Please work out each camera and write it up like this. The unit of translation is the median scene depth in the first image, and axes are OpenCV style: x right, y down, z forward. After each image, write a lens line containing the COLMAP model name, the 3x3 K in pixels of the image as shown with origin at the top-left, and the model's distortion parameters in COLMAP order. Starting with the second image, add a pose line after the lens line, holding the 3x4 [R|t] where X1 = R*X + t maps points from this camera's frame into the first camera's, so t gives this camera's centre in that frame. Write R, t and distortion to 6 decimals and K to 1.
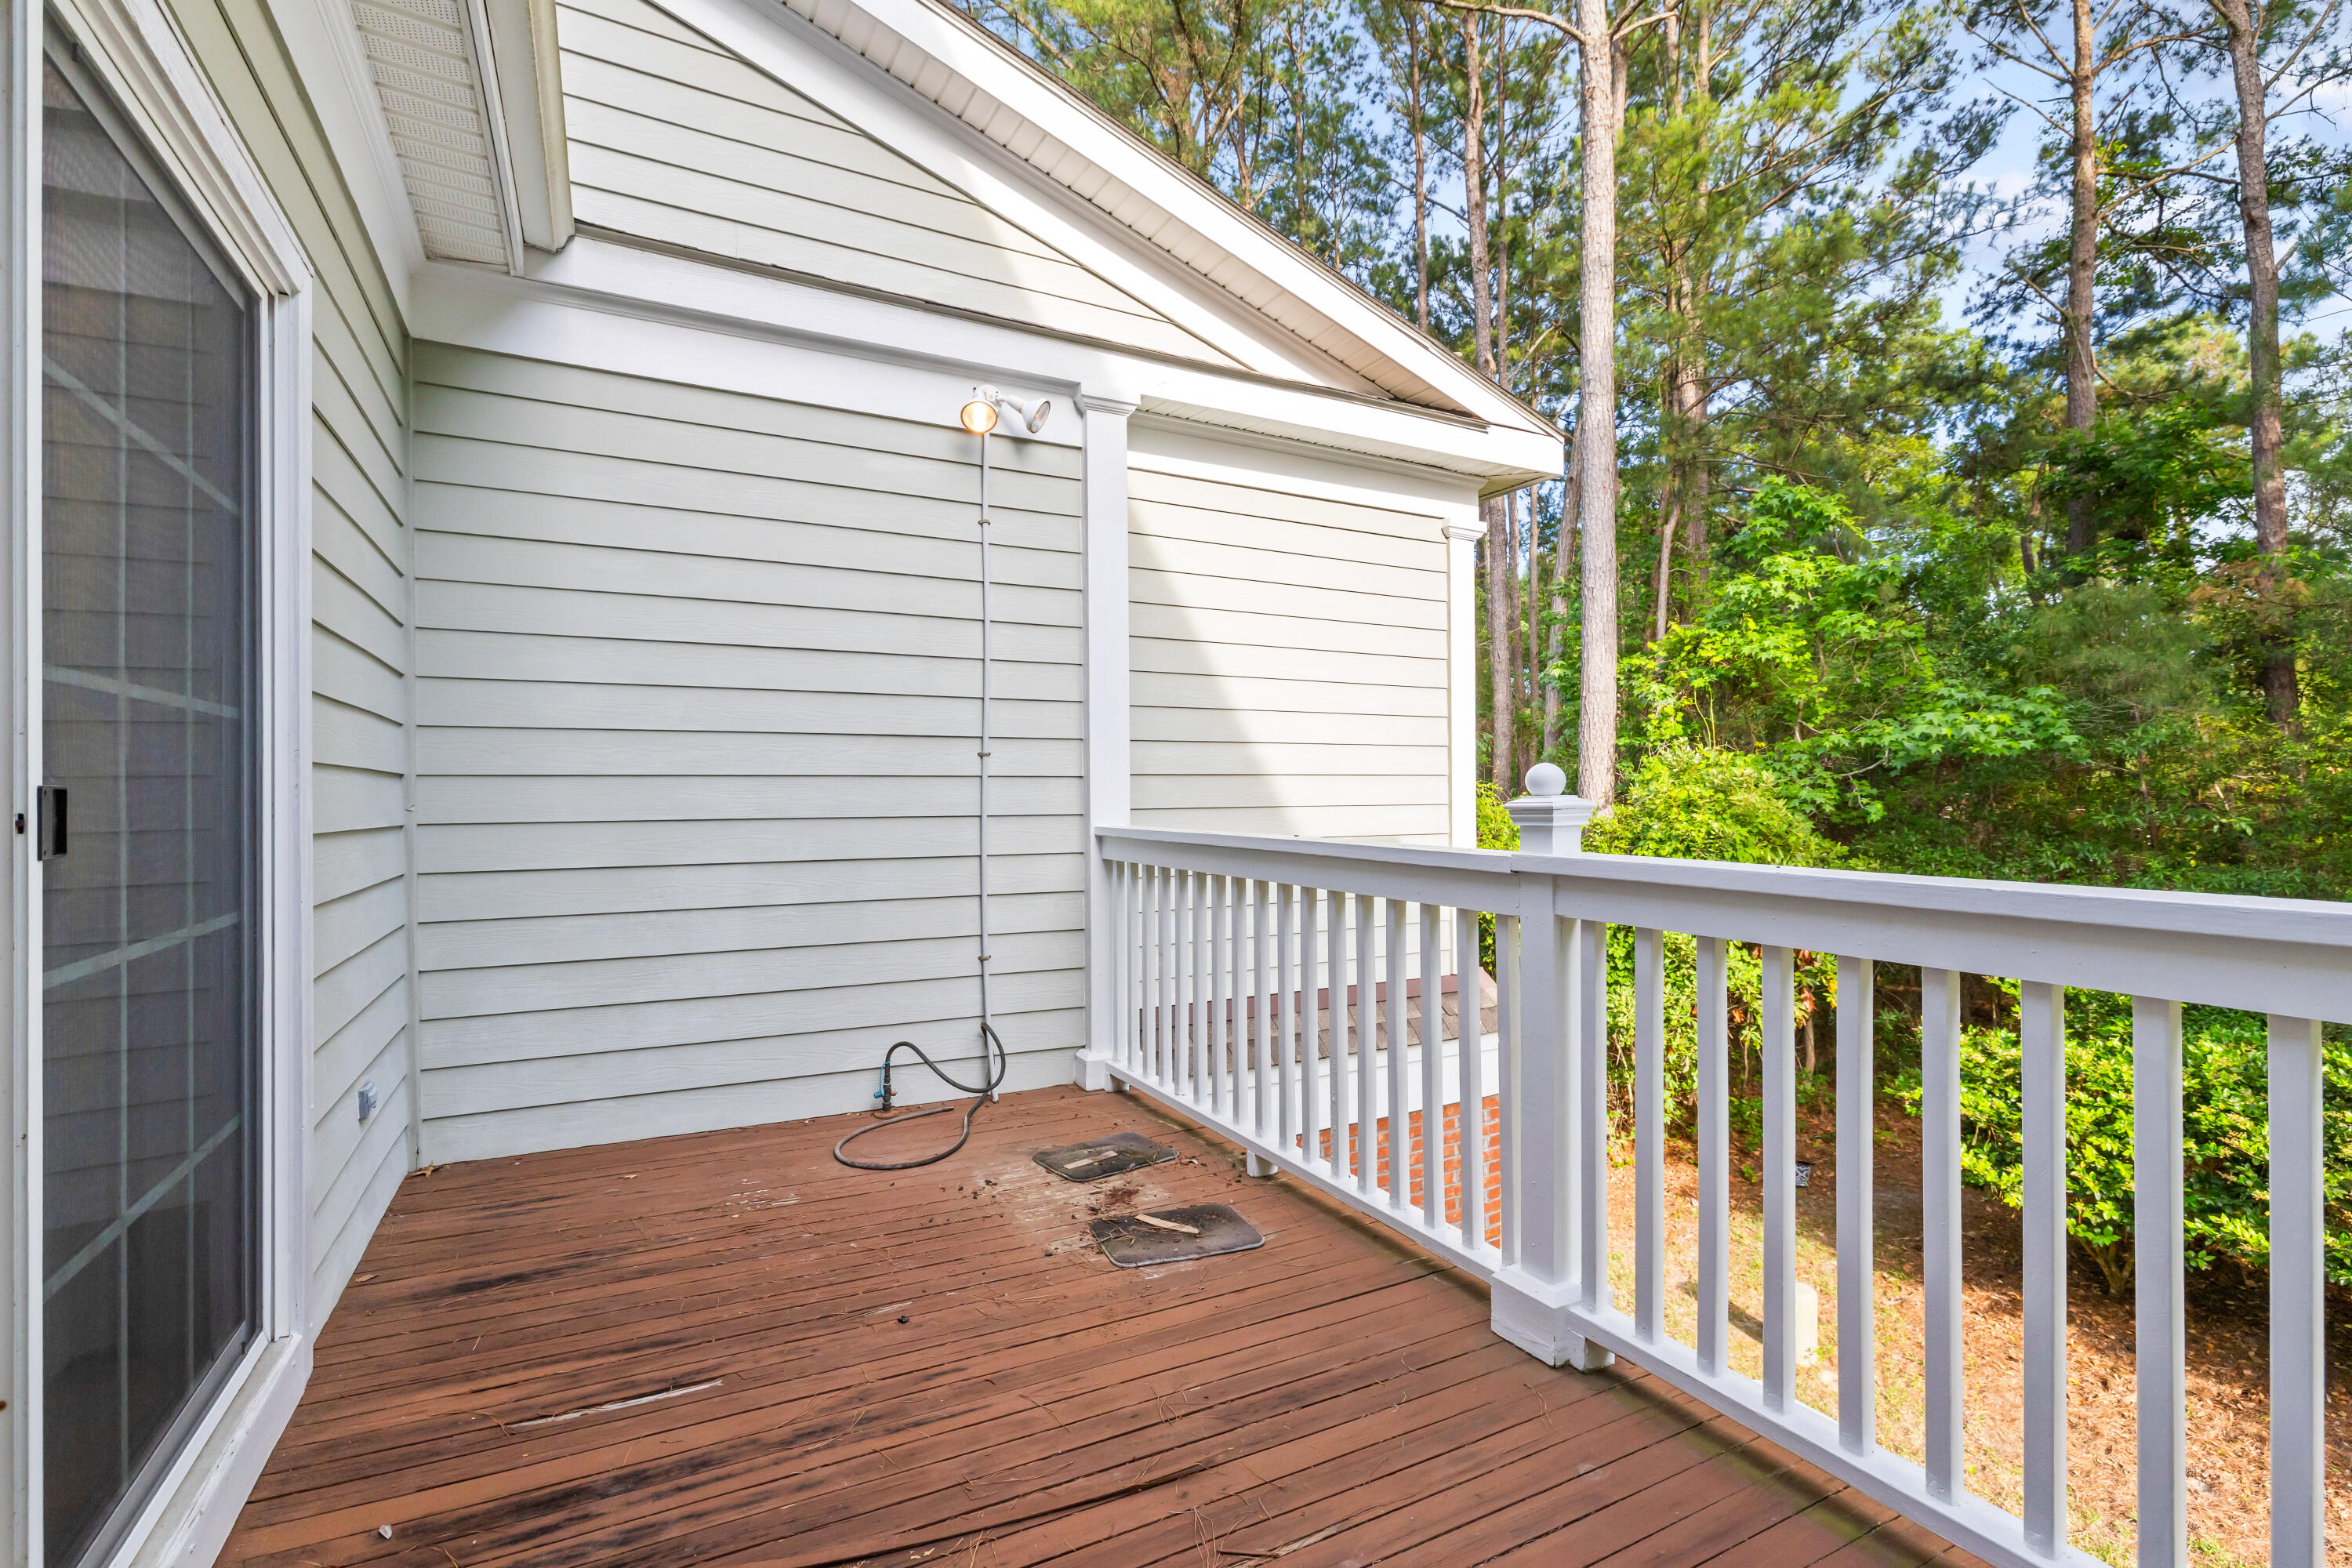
lens RADIAL K [[1050.0, 0, 1176.0], [0, 1050.0, 784.0], [0, 0, 1]] dist [-0.001588, 0.000528]
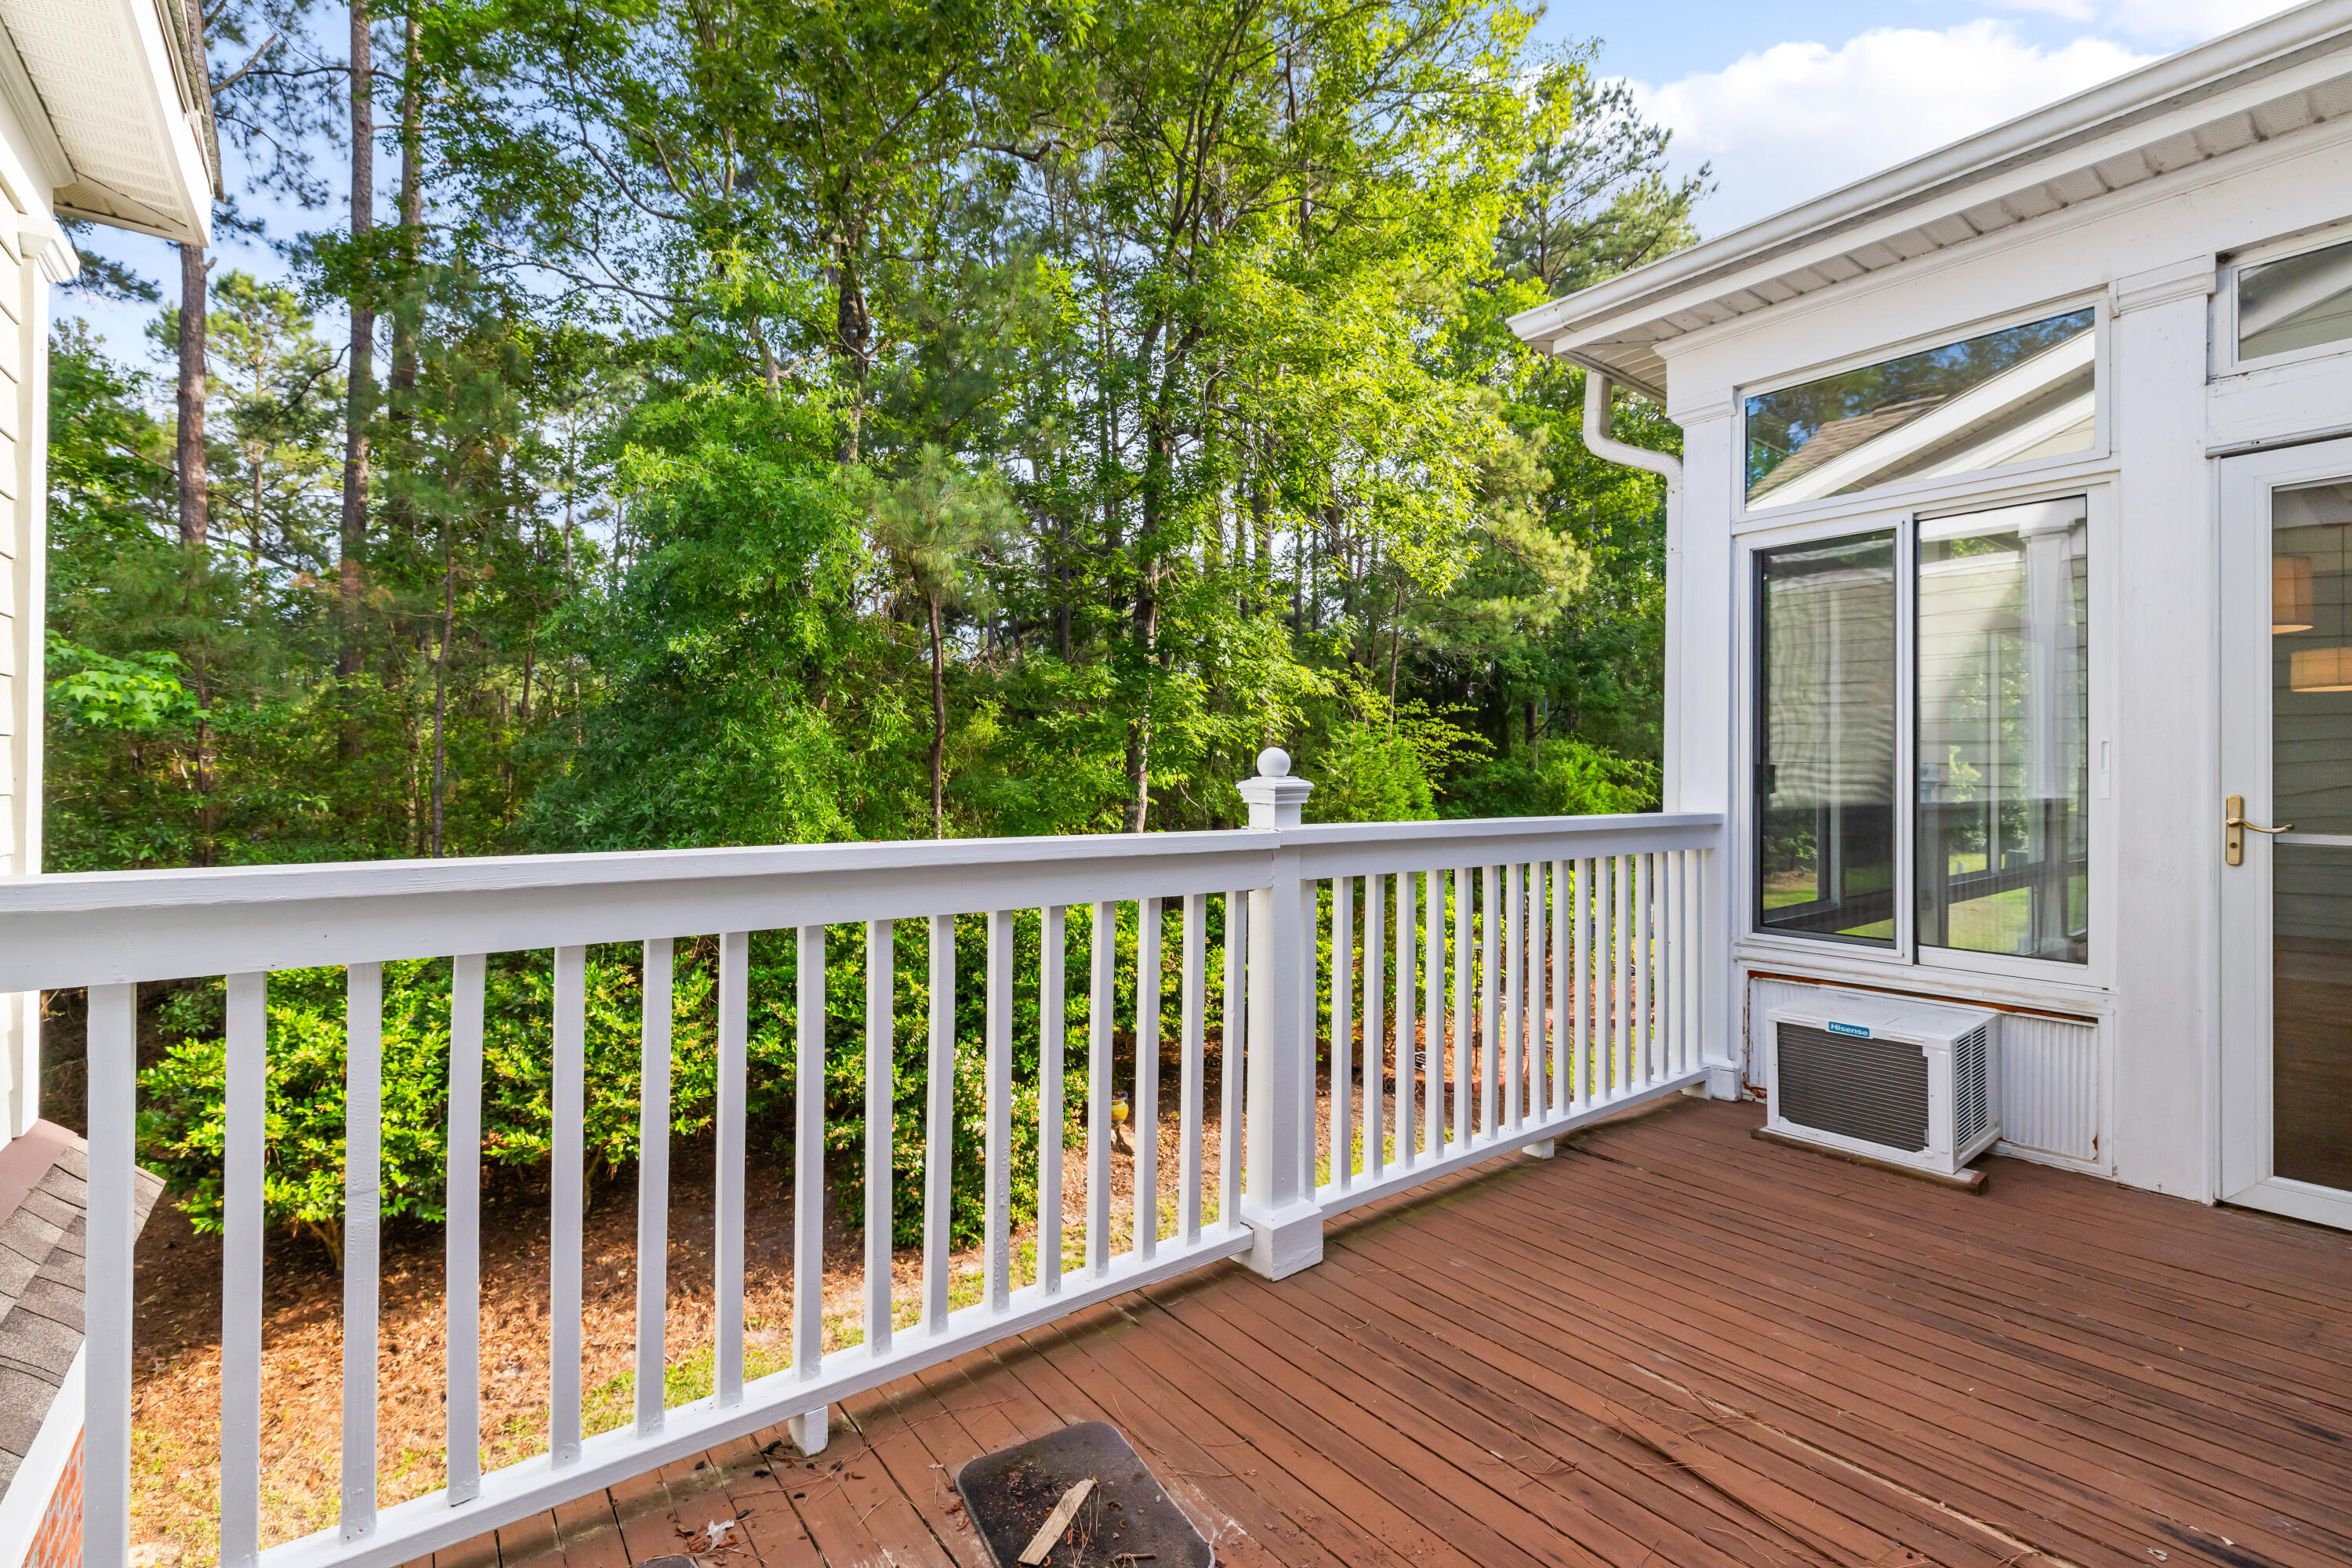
lens RADIAL K [[1050.0, 0, 1176.0], [0, 1050.0, 784.0], [0, 0, 1]] dist [-0.001588, 0.000528]
pose [[-0.171513, -0.008097, 0.985149, -0.523200], [-0.010563, 0.999924, 0.006380, 0.017285], [-0.985125, -0.009312, -0.171585, 0.951998]]
